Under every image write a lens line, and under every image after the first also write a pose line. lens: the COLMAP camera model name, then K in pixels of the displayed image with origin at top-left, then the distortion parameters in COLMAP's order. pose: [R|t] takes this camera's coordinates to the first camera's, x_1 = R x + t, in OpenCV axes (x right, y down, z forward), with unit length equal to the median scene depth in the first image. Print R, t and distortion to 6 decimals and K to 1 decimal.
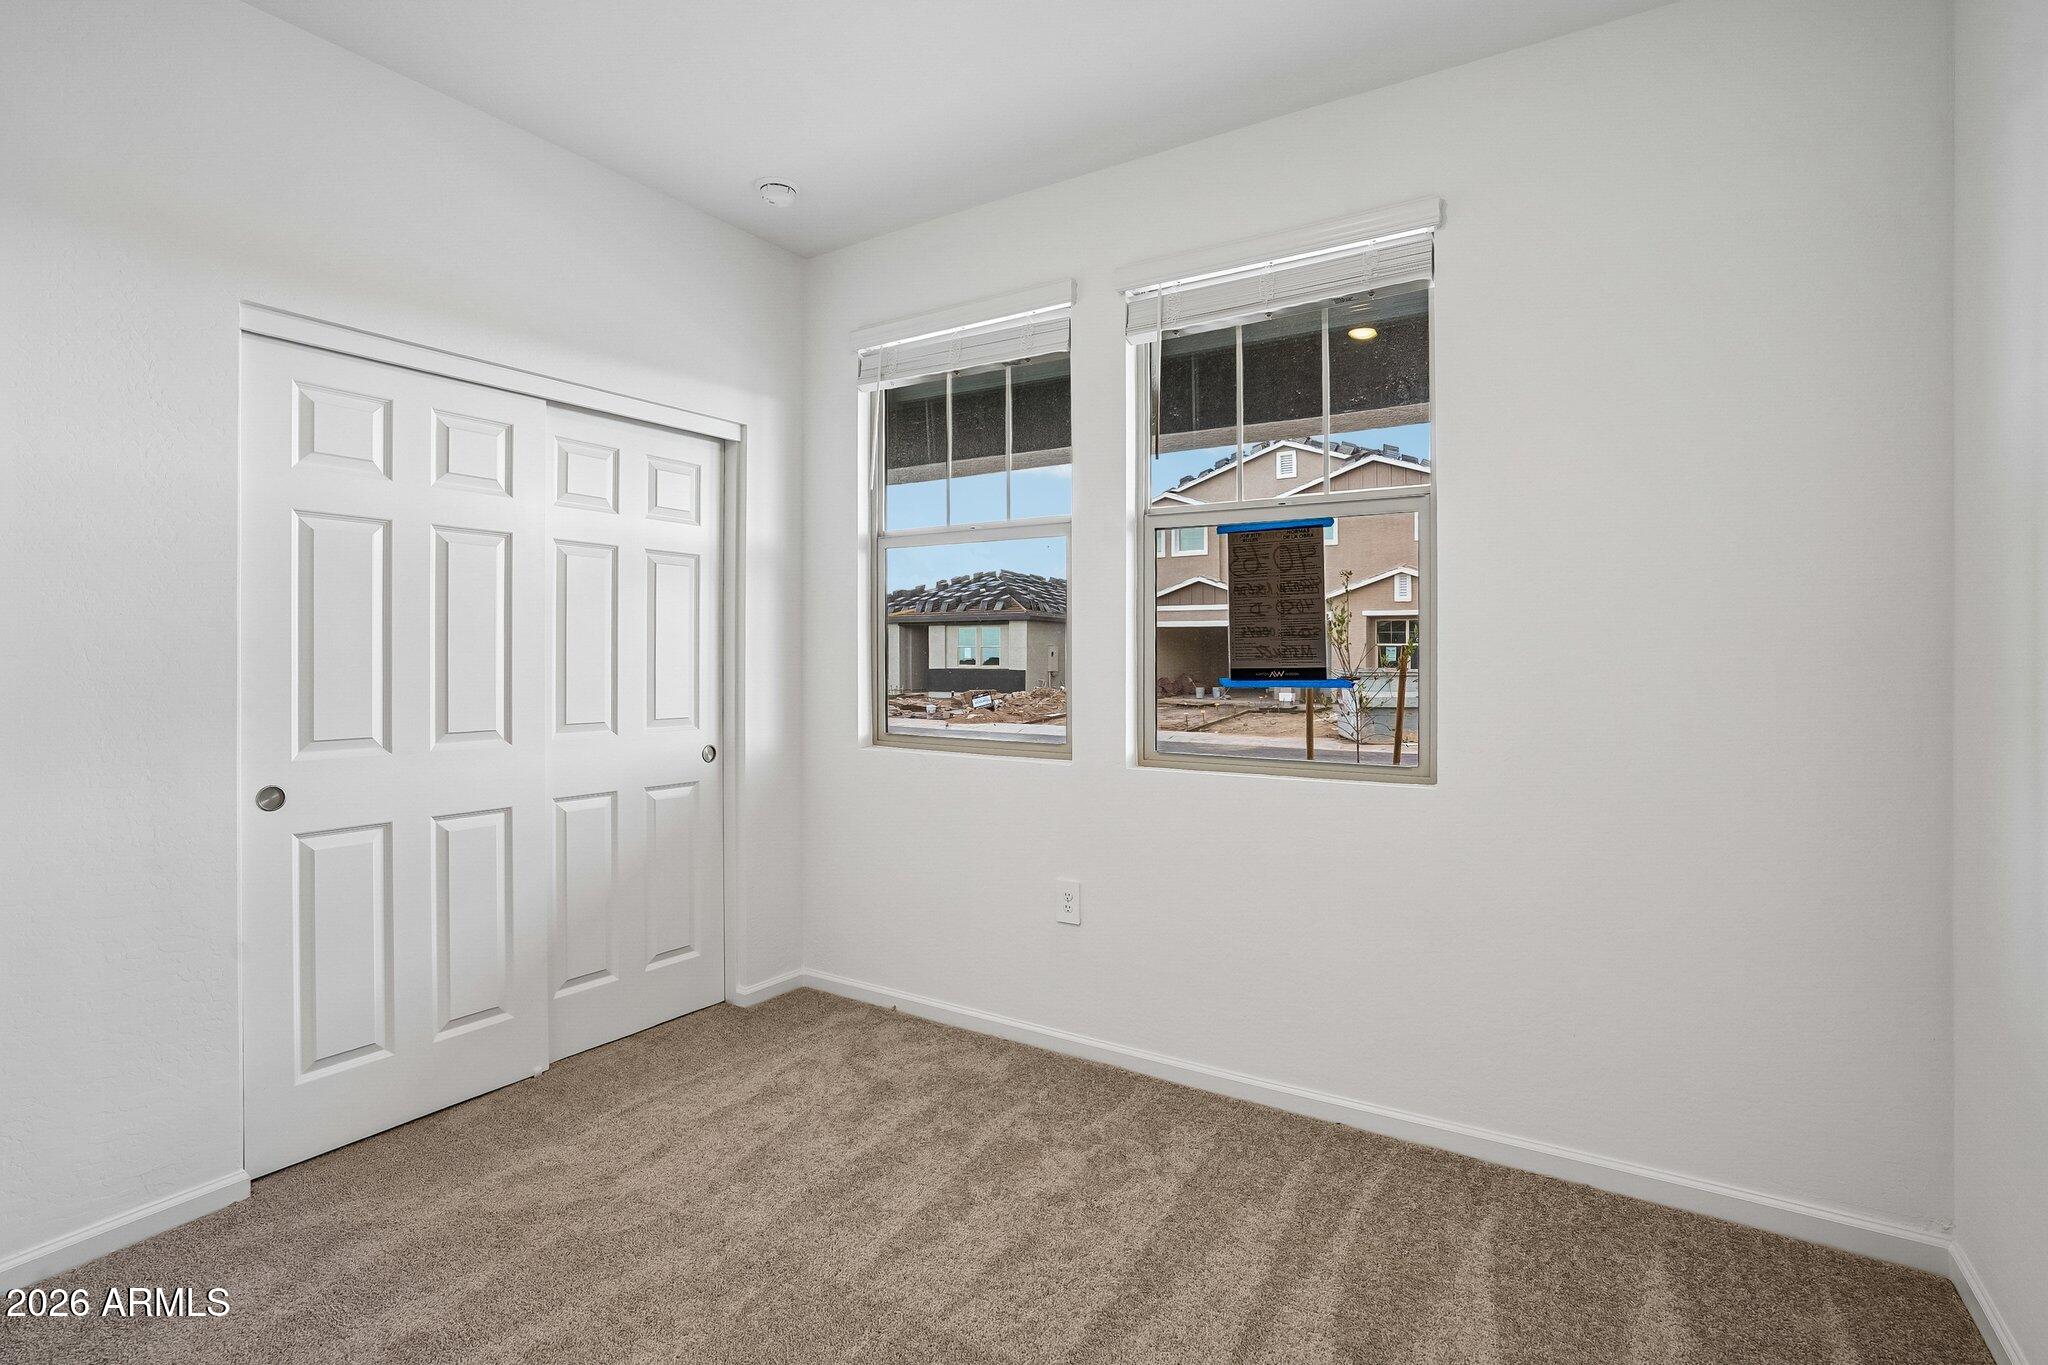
lens RADIAL K [[965.4, 0, 1031.0], [0, 965.4, 662.6], [0, 0, 1]] dist [-0.004416, 0.002306]
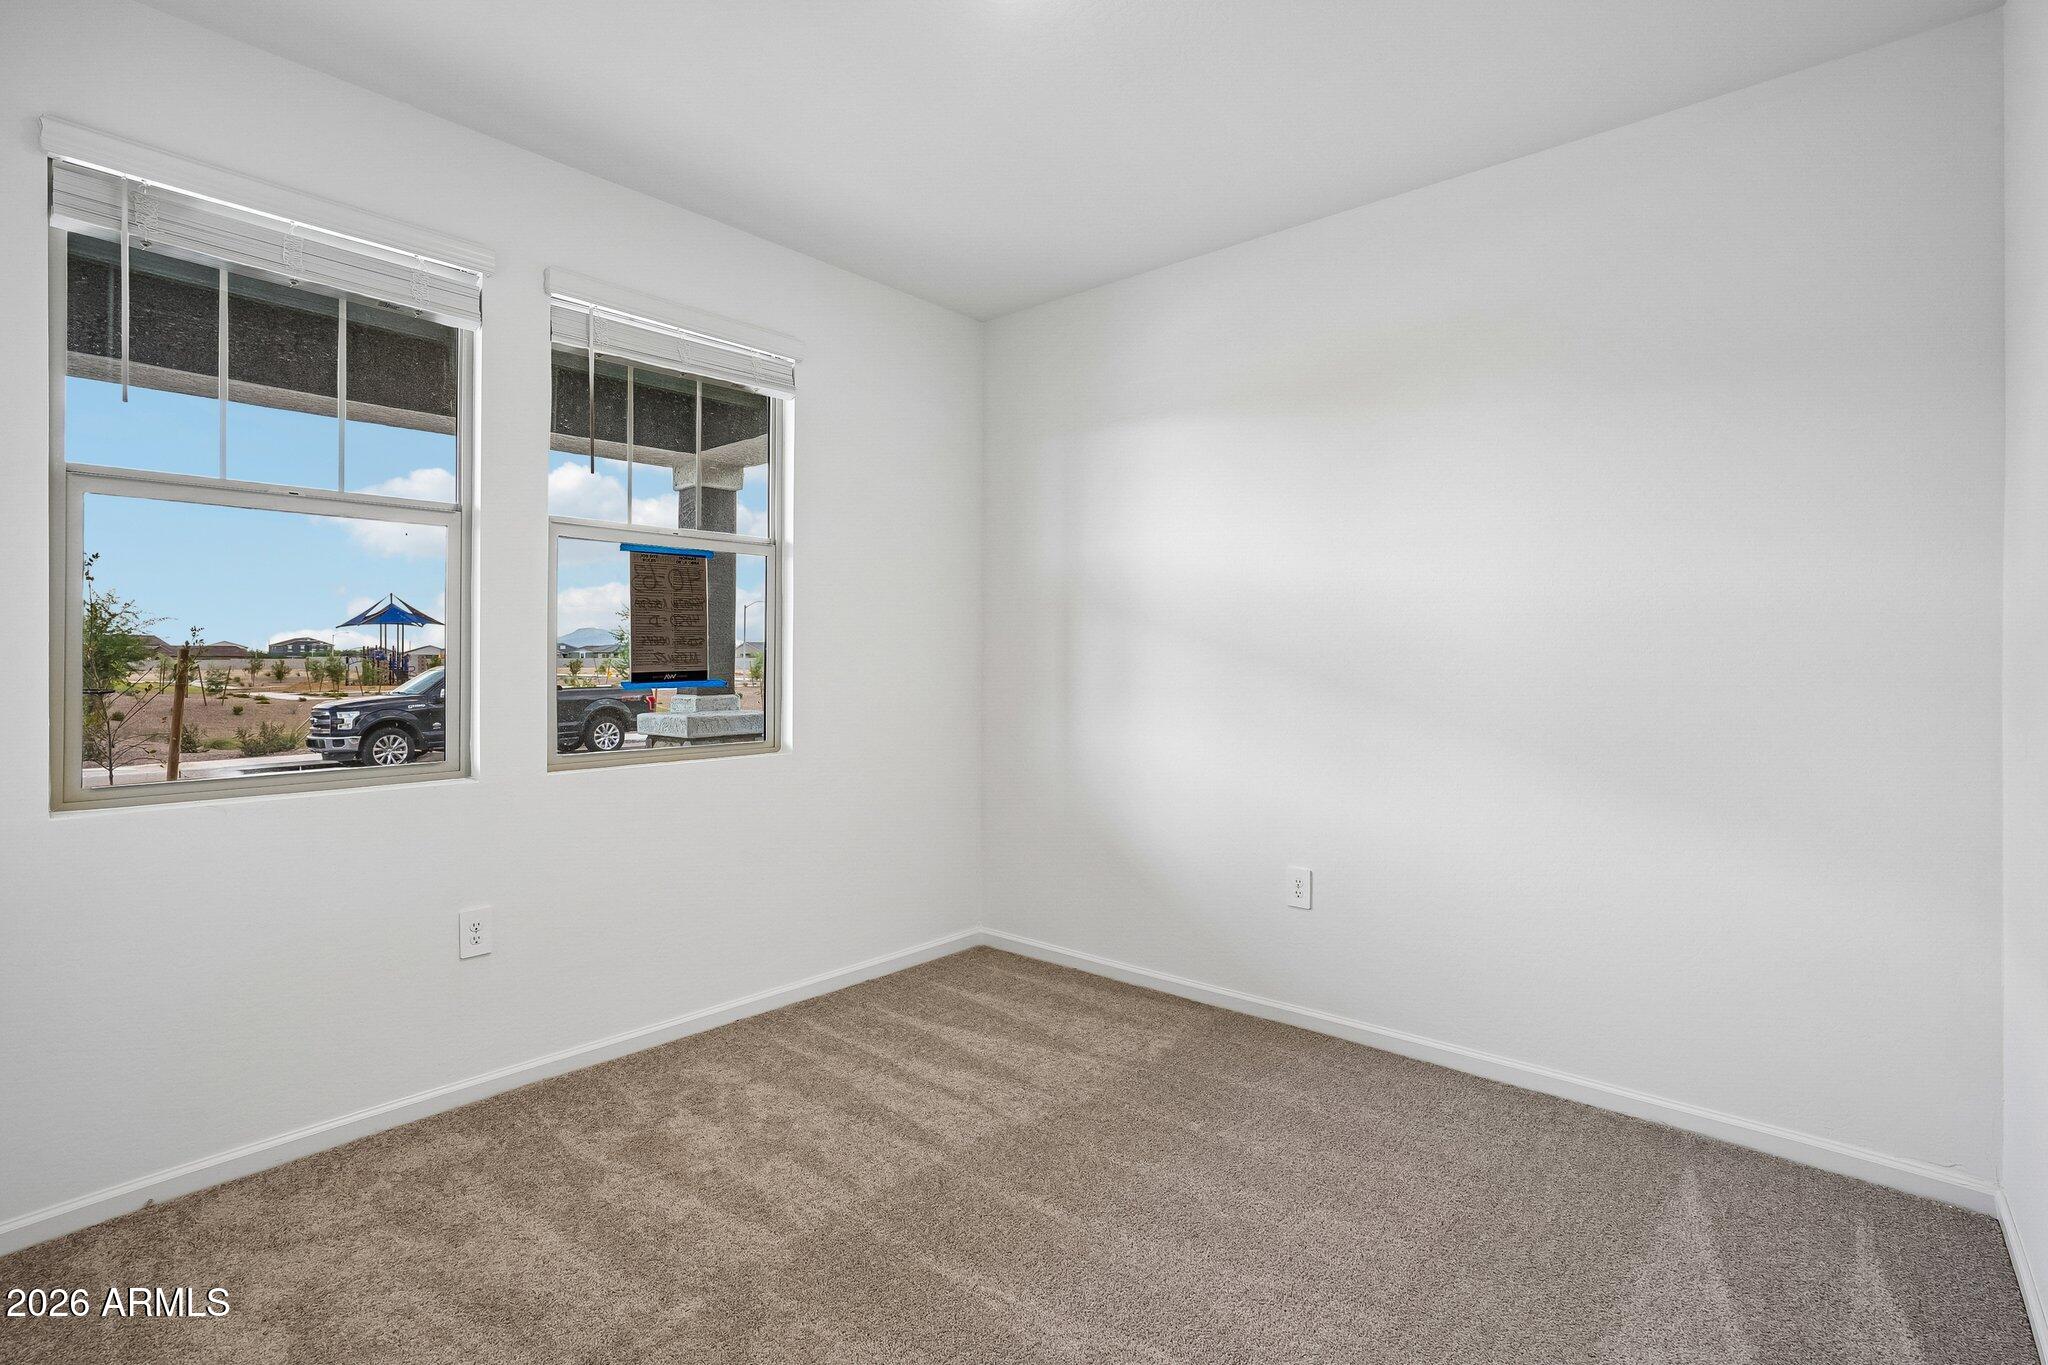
lens RADIAL K [[965.4, 0, 1023.7], [0, 965.4, 670.3], [0, 0, 1]] dist [-0.004416, 0.002306]
pose [[0.156620, -0.011374, 0.987594, -0.844114], [-0.008869, 0.999877, 0.012922, -0.015269], [-0.987619, -0.010783, 0.156499, 0.391109]]
